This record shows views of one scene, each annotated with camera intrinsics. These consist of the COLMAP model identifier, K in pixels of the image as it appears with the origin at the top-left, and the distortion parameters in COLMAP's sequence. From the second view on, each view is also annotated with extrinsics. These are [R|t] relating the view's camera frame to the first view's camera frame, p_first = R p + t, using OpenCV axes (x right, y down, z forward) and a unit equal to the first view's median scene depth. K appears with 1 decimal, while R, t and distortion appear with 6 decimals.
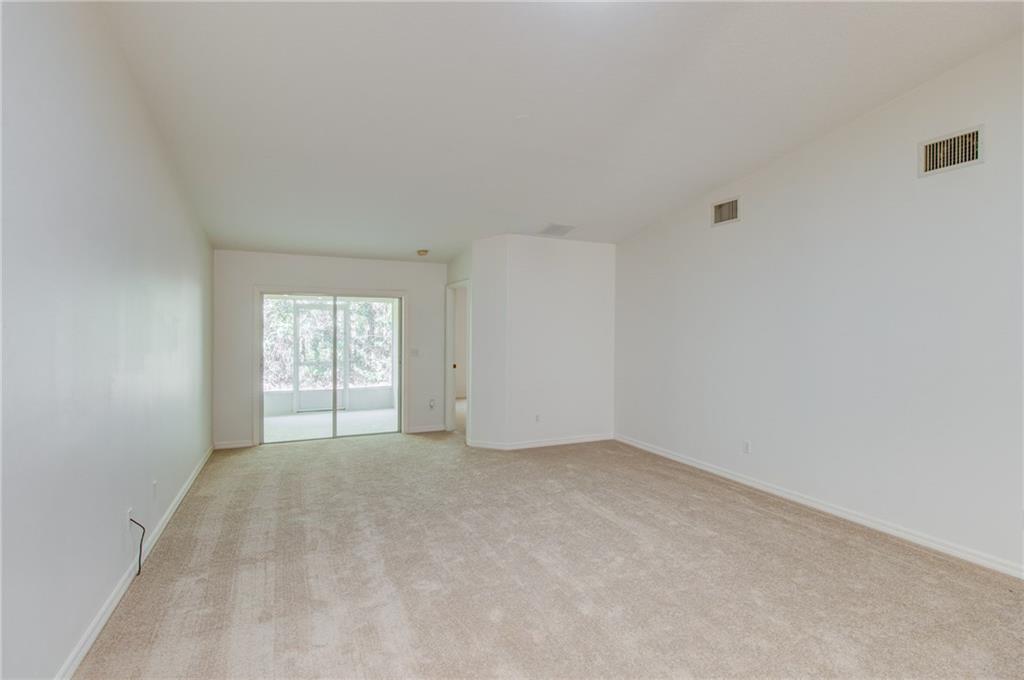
lens RADIAL K [[485.1, 0, 512.4], [0, 485.1, 338.6], [0, 0, 1]] dist [0.003792, 0.001523]
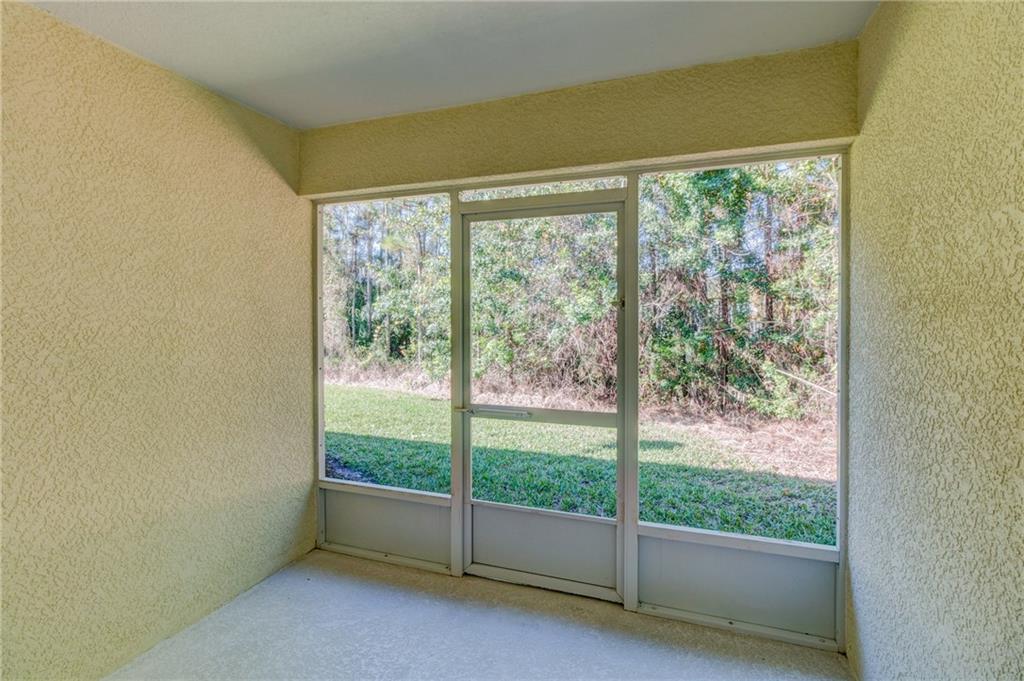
lens RADIAL K [[485.1, 0, 495.7], [0, 485.1, 331.4], [0, 0, 1]] dist [0.003792, 0.001523]
pose [[0.694347, 0.011800, -0.719544, -0.130578], [-0.008544, 0.999930, 0.008154, 0.001014], [0.719590, 0.000486, 0.694399, 0.479727]]
